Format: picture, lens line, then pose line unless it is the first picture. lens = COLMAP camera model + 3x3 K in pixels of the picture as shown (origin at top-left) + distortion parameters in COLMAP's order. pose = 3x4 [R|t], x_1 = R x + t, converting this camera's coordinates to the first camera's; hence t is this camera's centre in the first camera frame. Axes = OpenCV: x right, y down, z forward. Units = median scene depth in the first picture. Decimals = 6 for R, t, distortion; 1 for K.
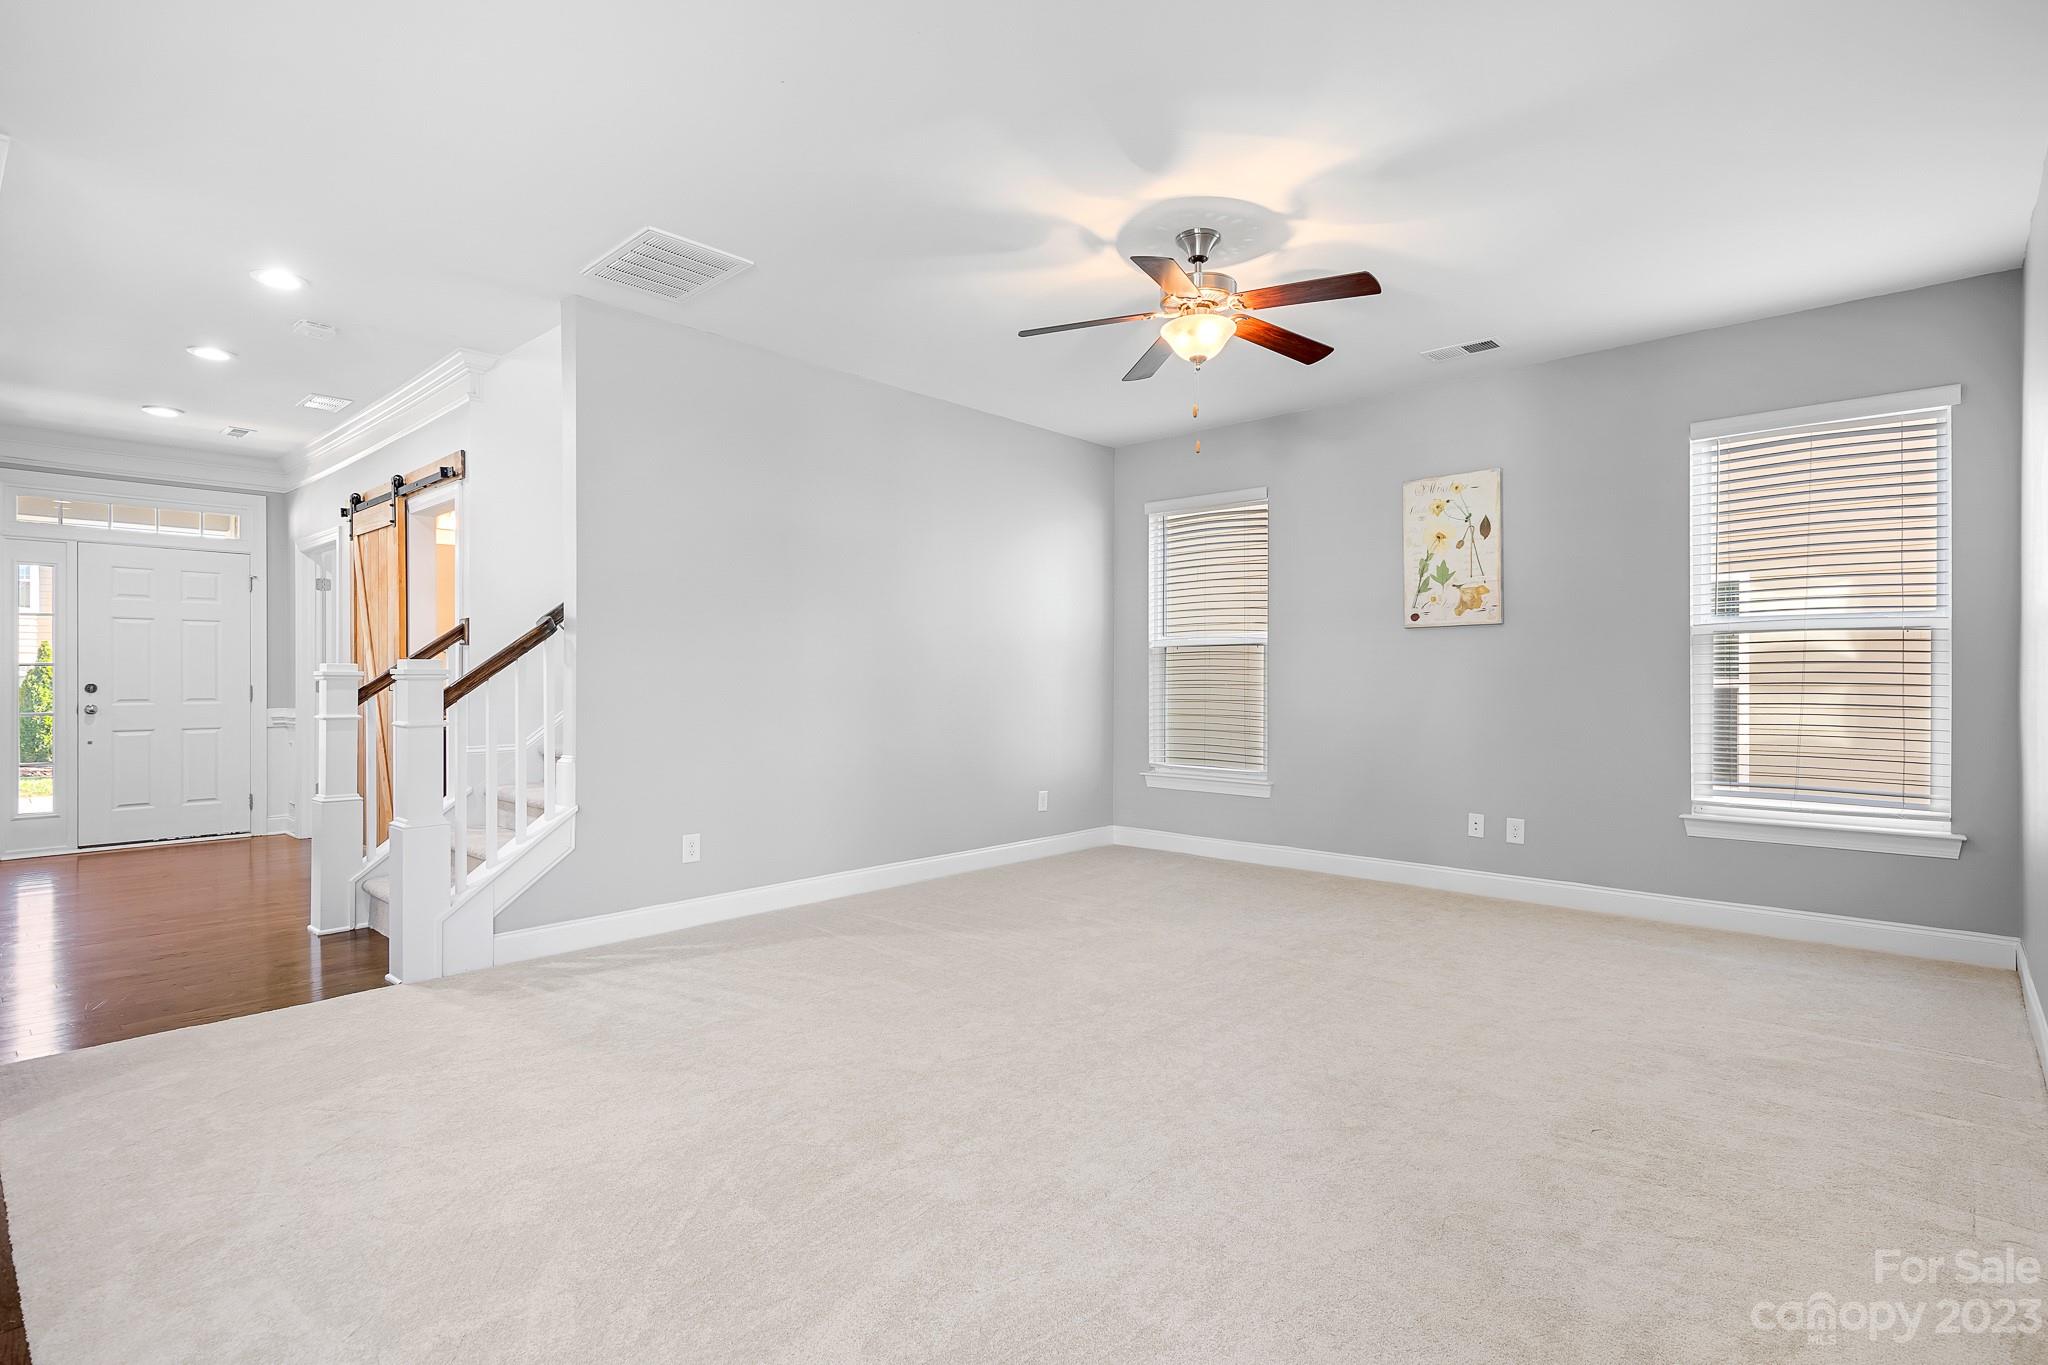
lens RADIAL K [[977.5, 0, 1032.3], [0, 977.5, 680.2], [0, 0, 1]] dist [0.001303, -0.000540]
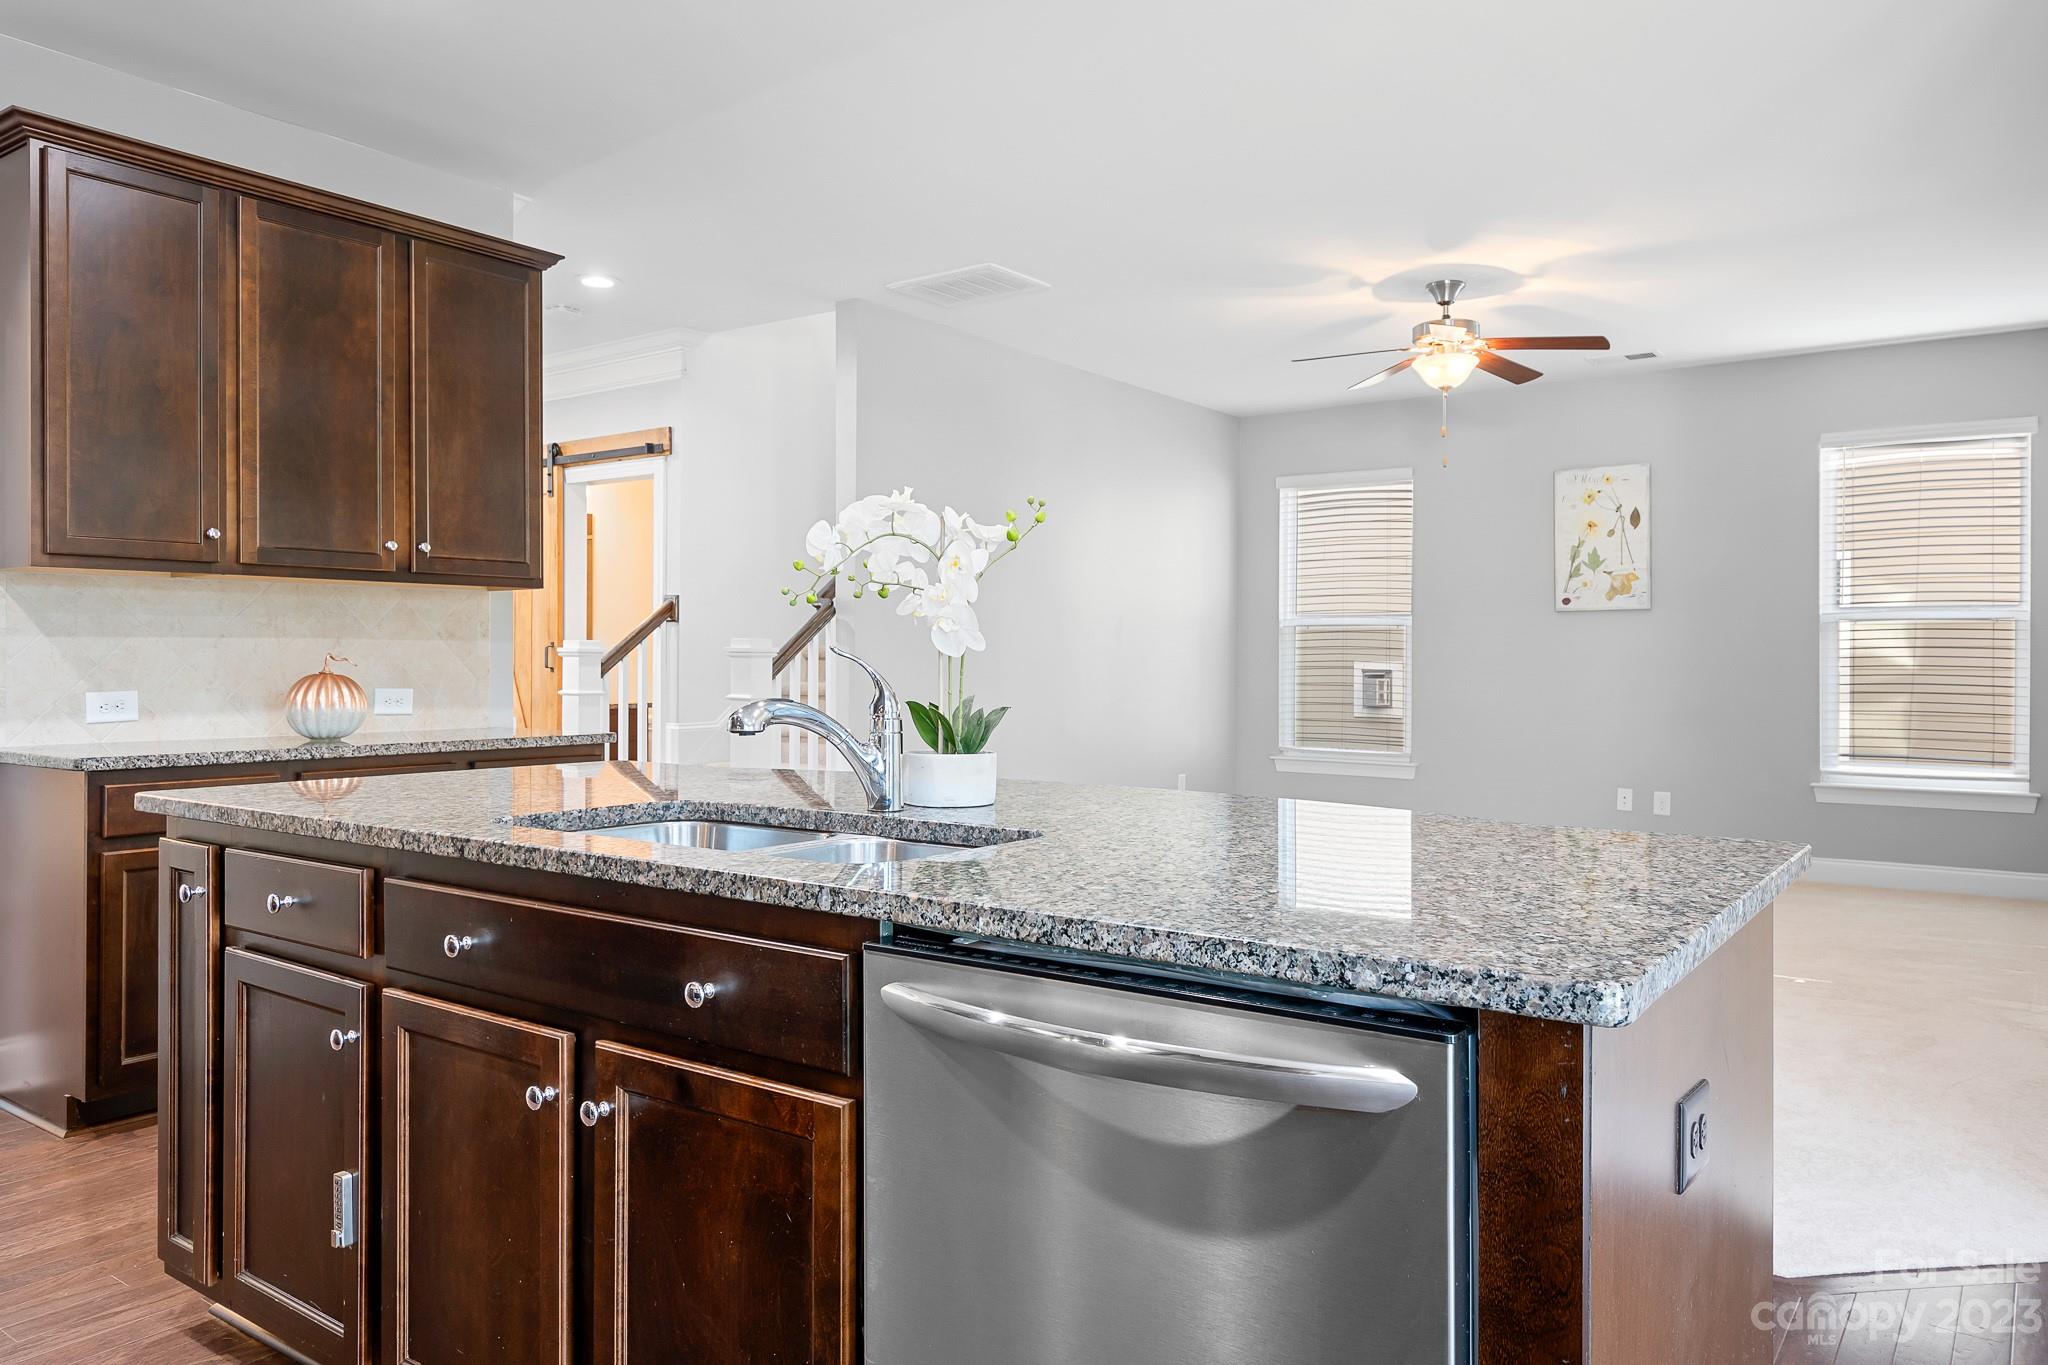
lens RADIAL K [[1387.5, 0, 1016.8], [0, 1387.5, 660.2], [0, 0, 1]] dist [0.001175, -0.005882]
pose [[0.993981, 0.004435, 0.109467, -0.369073], [-0.004510, 0.999990, 0.000438, 0.000361], [-0.109464, -0.000929, 0.993990, -0.424494]]
